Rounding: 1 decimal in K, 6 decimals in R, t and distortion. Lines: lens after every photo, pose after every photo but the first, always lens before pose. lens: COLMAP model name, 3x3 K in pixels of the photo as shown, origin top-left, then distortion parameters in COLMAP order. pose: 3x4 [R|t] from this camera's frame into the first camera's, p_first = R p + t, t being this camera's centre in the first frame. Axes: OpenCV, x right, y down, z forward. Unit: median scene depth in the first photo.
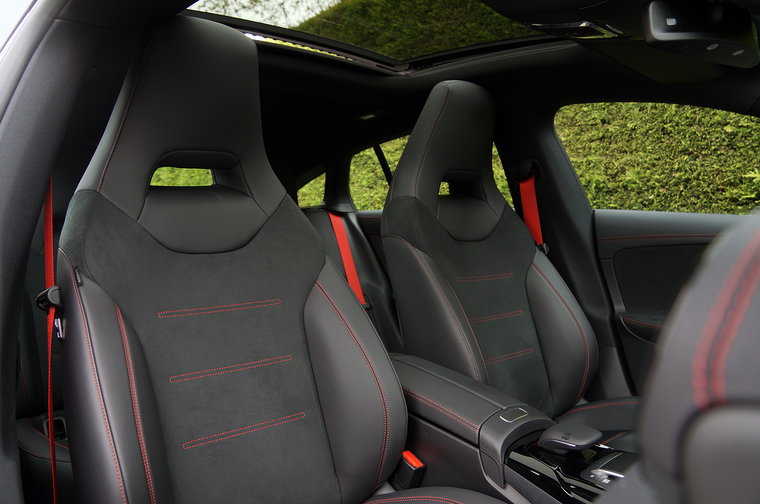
lens RADIAL K [[594.0, 0, 380.0], [0, 594.0, 252.0], [0, 0, 1]] dist [-0.174637, 0.130276]
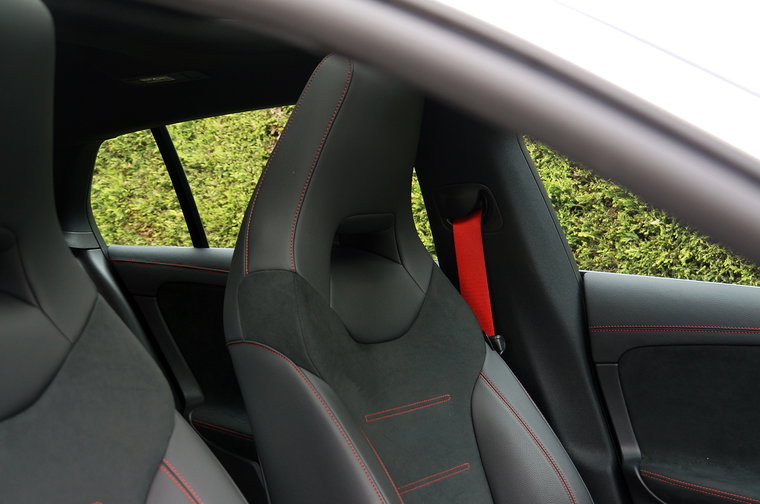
lens RADIAL K [[1231.8, 0, 380.0], [0, 1231.8, 252.0], [0, 0, 1]] dist [0.150914, -0.034647]
pose [[0.960739, 0.002528, 0.277442, -0.151291], [-0.002772, 0.999996, 0.000487, -0.092518], [-0.277440, -0.001237, 0.960742, -0.095130]]
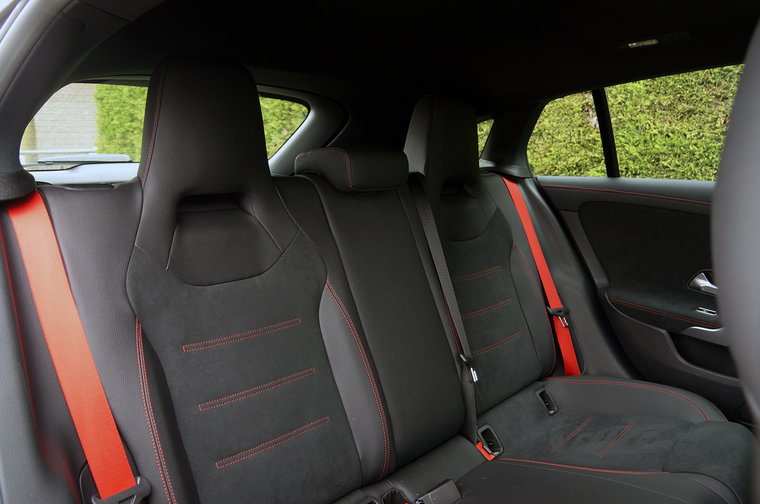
lens RADIAL K [[594.0, 0, 380.0], [0, 594.0, 252.0], [0, 0, 1]] dist [-0.174637, 0.130276]
pose [[0.993072, -0.000169, 0.117511, -0.443836], [-0.011305, 0.995223, 0.096970, -0.062754], [-0.116966, -0.097626, 0.988326, 0.439691]]
